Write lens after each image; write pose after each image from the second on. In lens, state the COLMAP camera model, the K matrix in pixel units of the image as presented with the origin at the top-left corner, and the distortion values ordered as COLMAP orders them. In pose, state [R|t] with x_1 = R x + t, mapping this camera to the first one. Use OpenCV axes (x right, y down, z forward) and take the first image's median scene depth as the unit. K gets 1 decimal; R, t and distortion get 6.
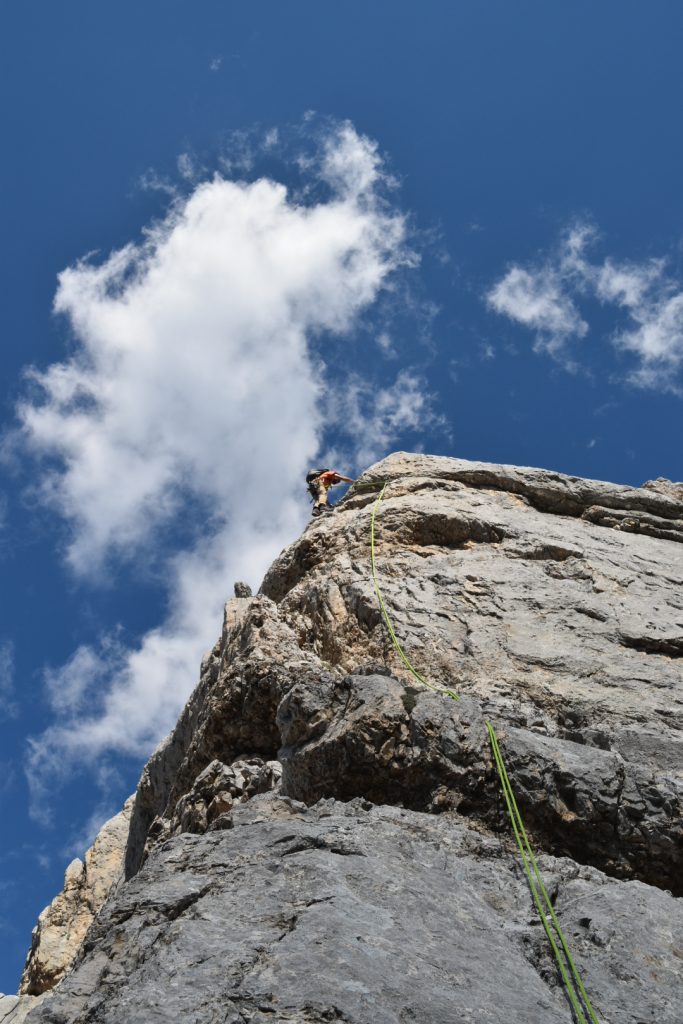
lens RADIAL K [[810.5, 0, 341.5], [0, 810.5, 512.0], [0, 0, 1]] dist [-0.177975, 0.149906]
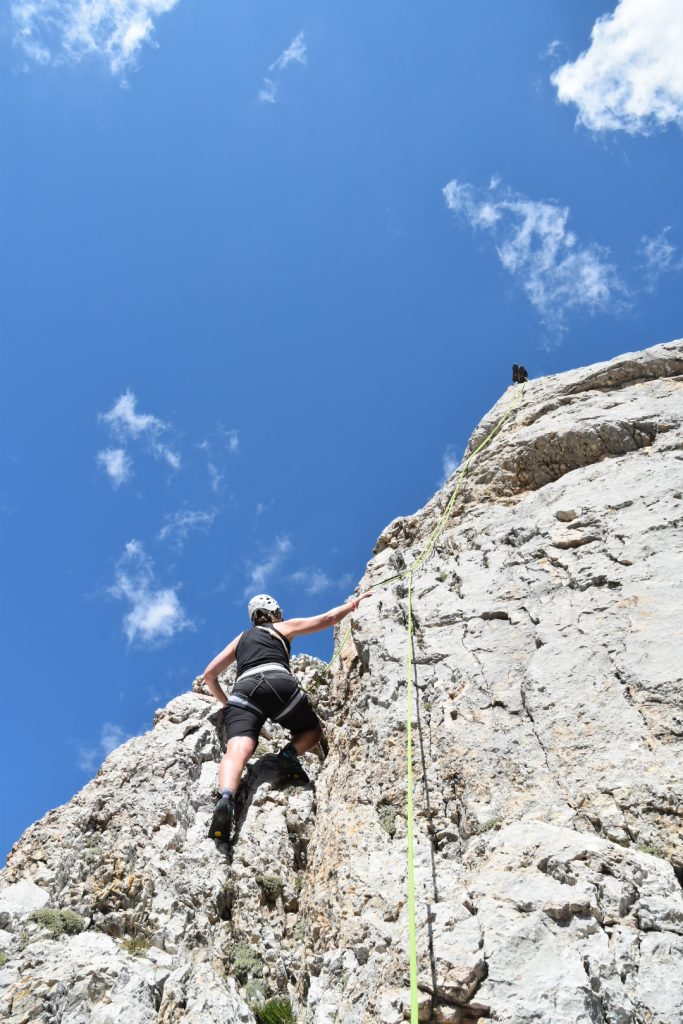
lens RADIAL K [[810.5, 0, 341.5], [0, 810.5, 512.0], [0, 0, 1]] dist [-0.177975, 0.149906]
pose [[0.912149, -0.324673, -0.250144, 0.147669], [0.320909, 0.945400, -0.056884, 0.059152], [0.254955, -0.028387, 0.966536, 0.453961]]
